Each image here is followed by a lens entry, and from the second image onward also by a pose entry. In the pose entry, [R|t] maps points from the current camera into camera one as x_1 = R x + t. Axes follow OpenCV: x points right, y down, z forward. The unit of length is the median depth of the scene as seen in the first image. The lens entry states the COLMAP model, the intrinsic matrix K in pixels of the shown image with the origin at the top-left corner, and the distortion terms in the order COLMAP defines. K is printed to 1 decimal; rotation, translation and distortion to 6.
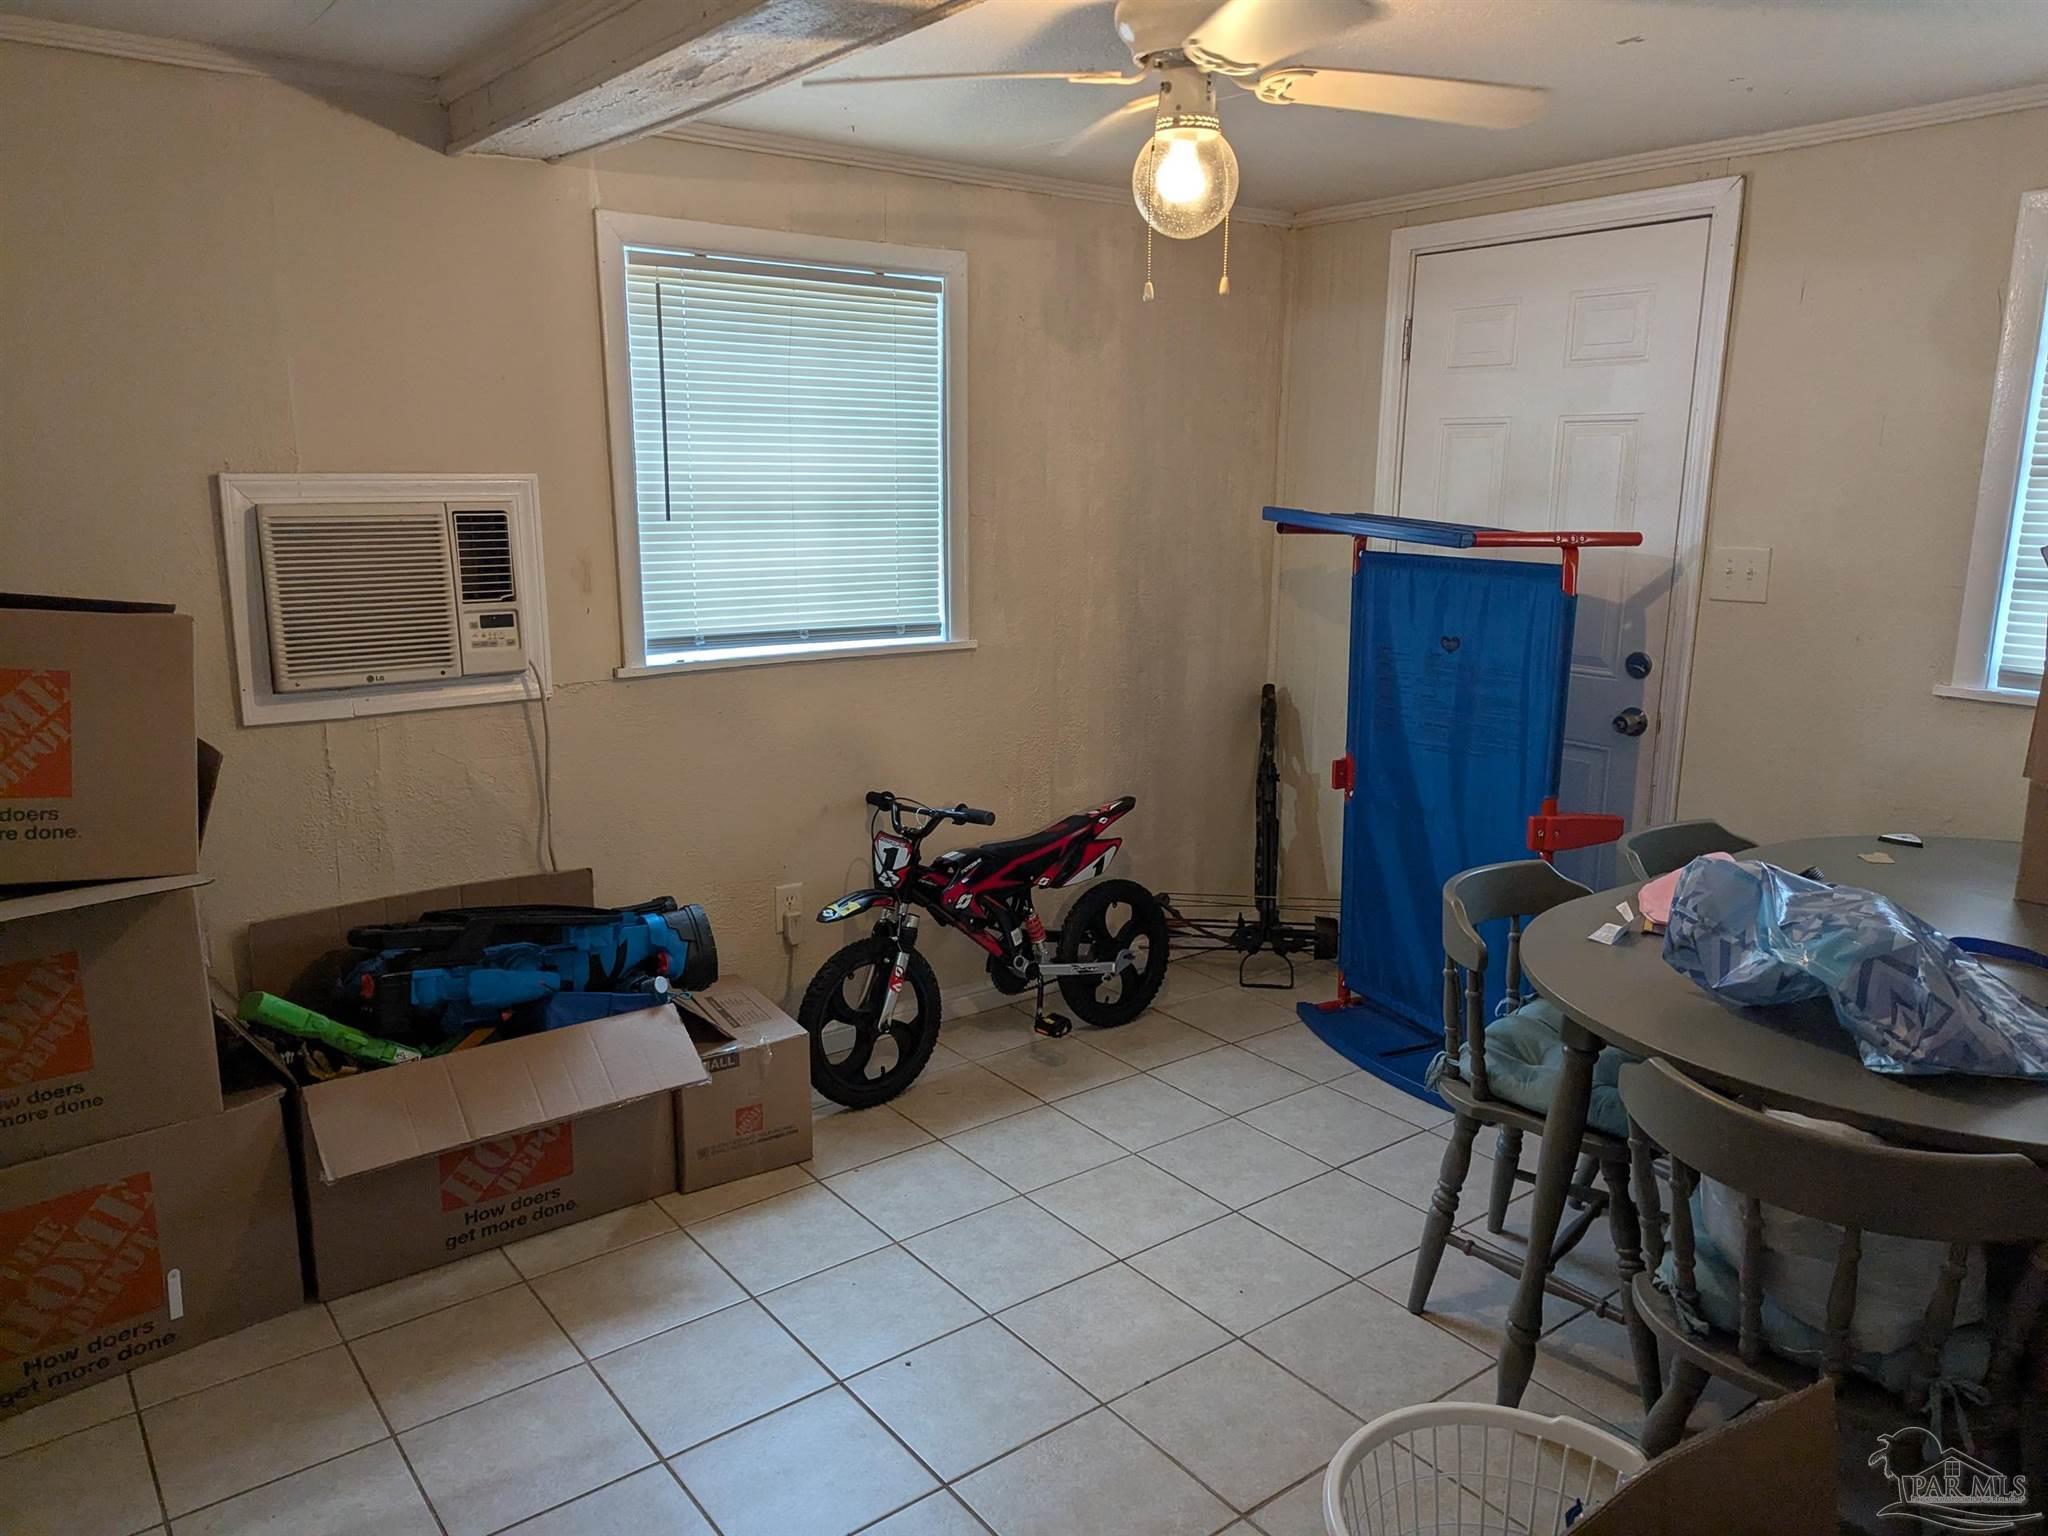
lens RADIAL K [[1457.8, 0, 1025.3], [0, 1457.8, 766.3], [0, 0, 1]] dist [0.060389, -0.020663]
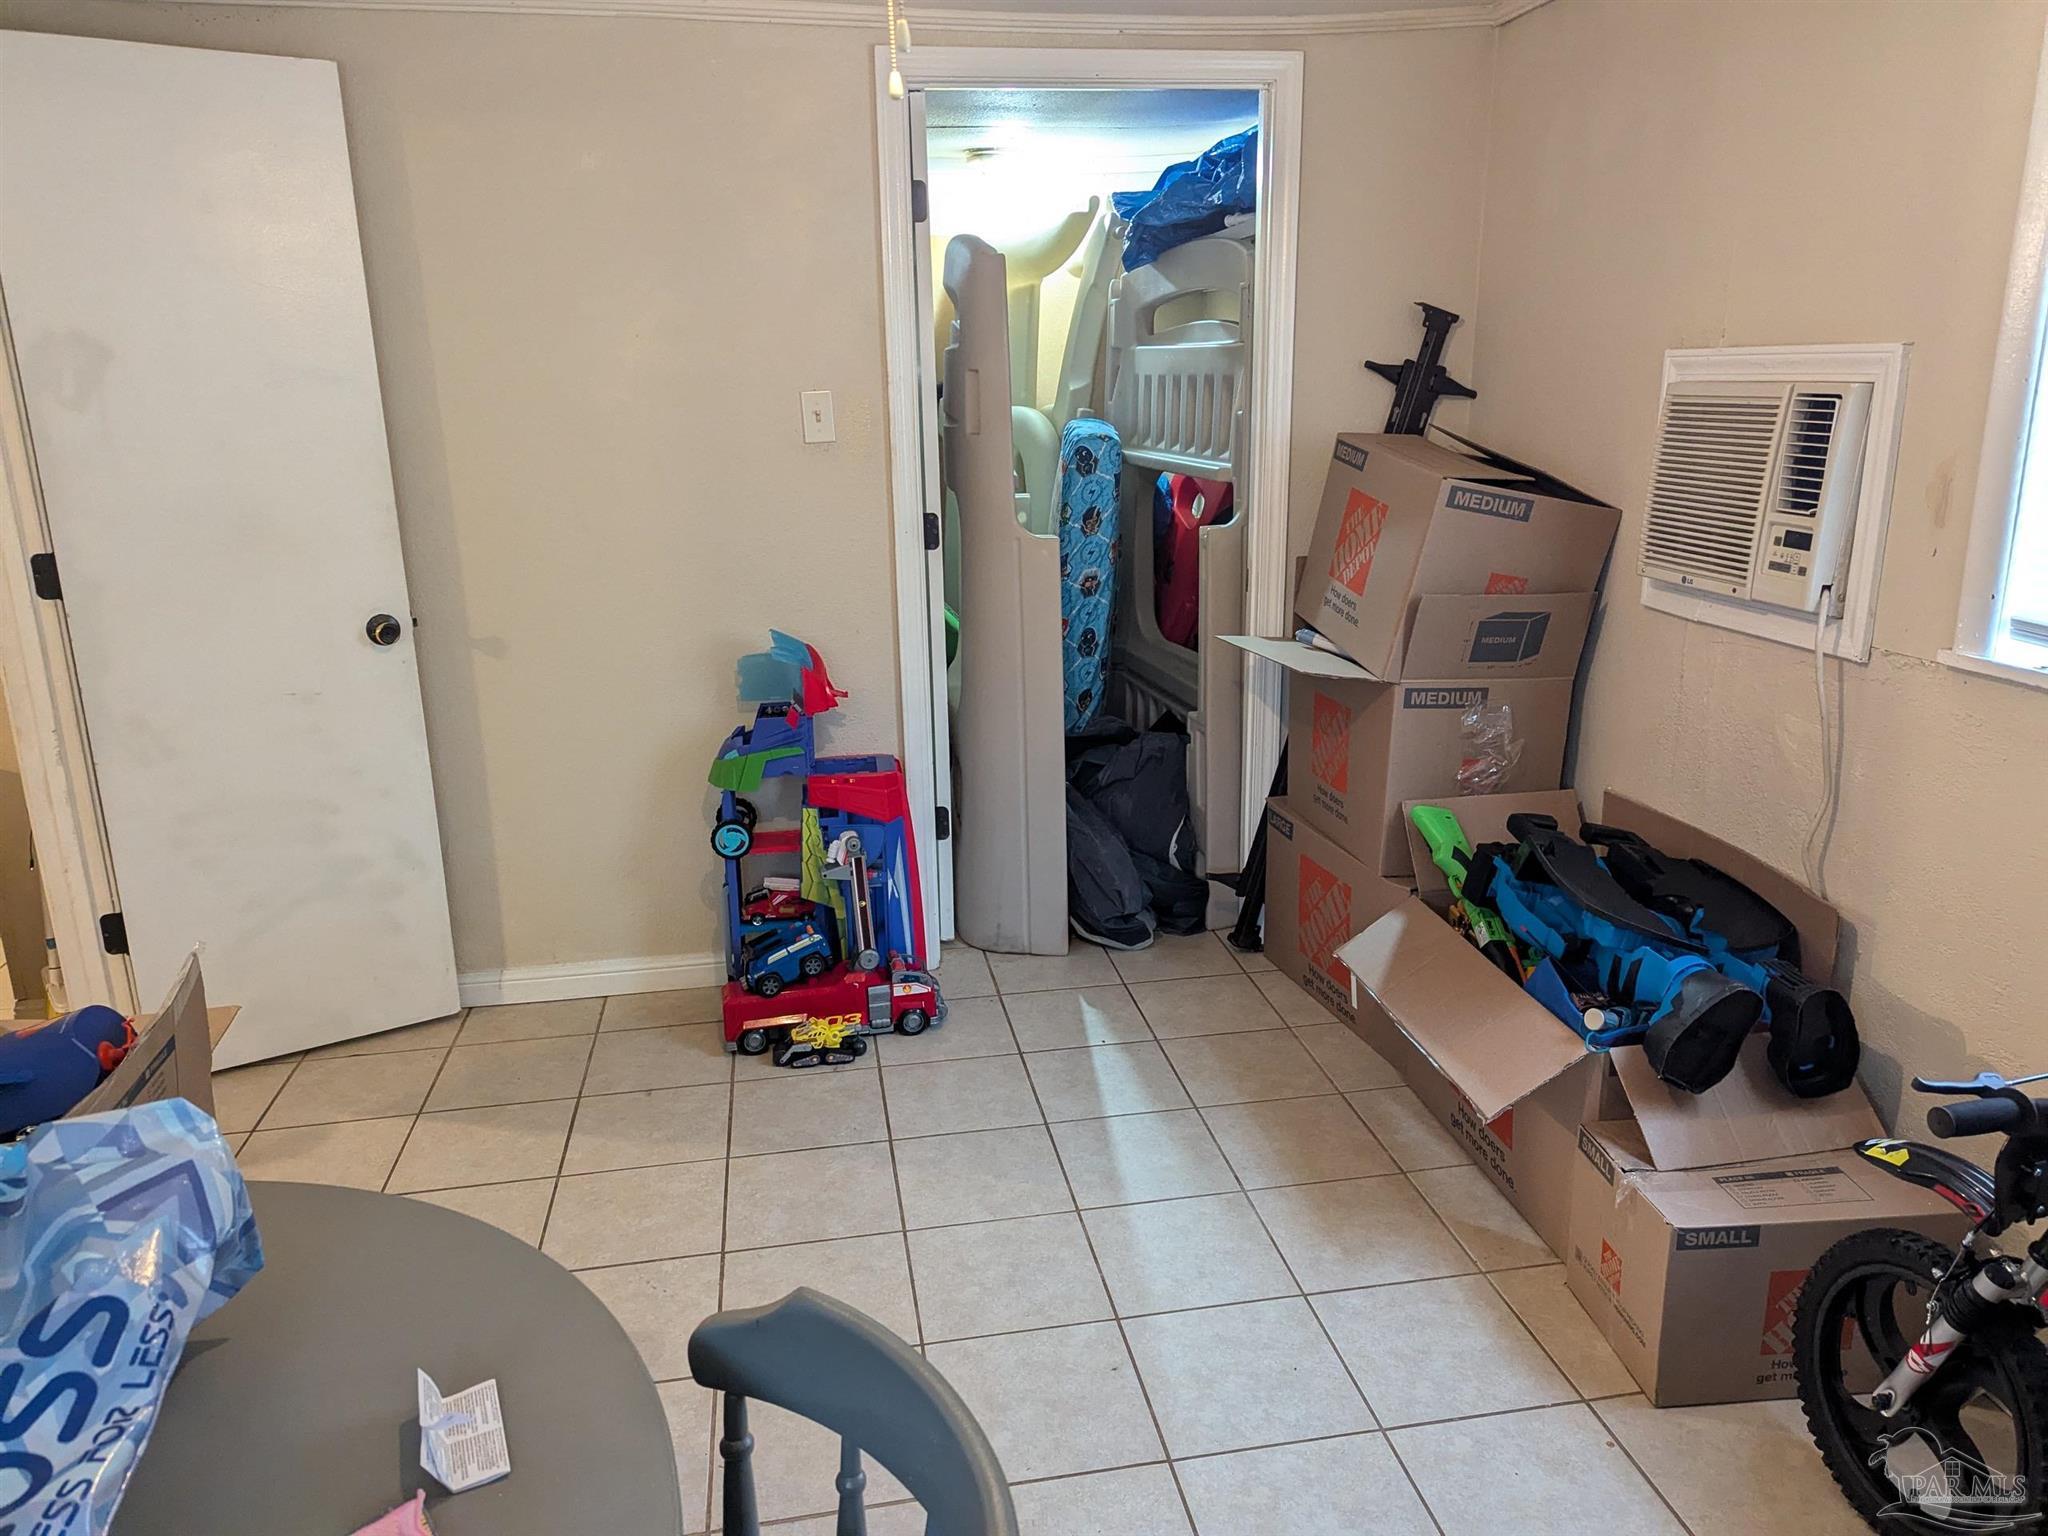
lens RADIAL K [[1457.8, 0, 1025.3], [0, 1457.8, 765.9], [0, 0, 1]] dist [0.060389, -0.020663]
pose [[-0.462088, 0.240470, -0.853610, 0.521889], [-0.170738, 0.920405, 0.351713, -0.196203], [0.870243, 0.308266, -0.384250, 0.996013]]
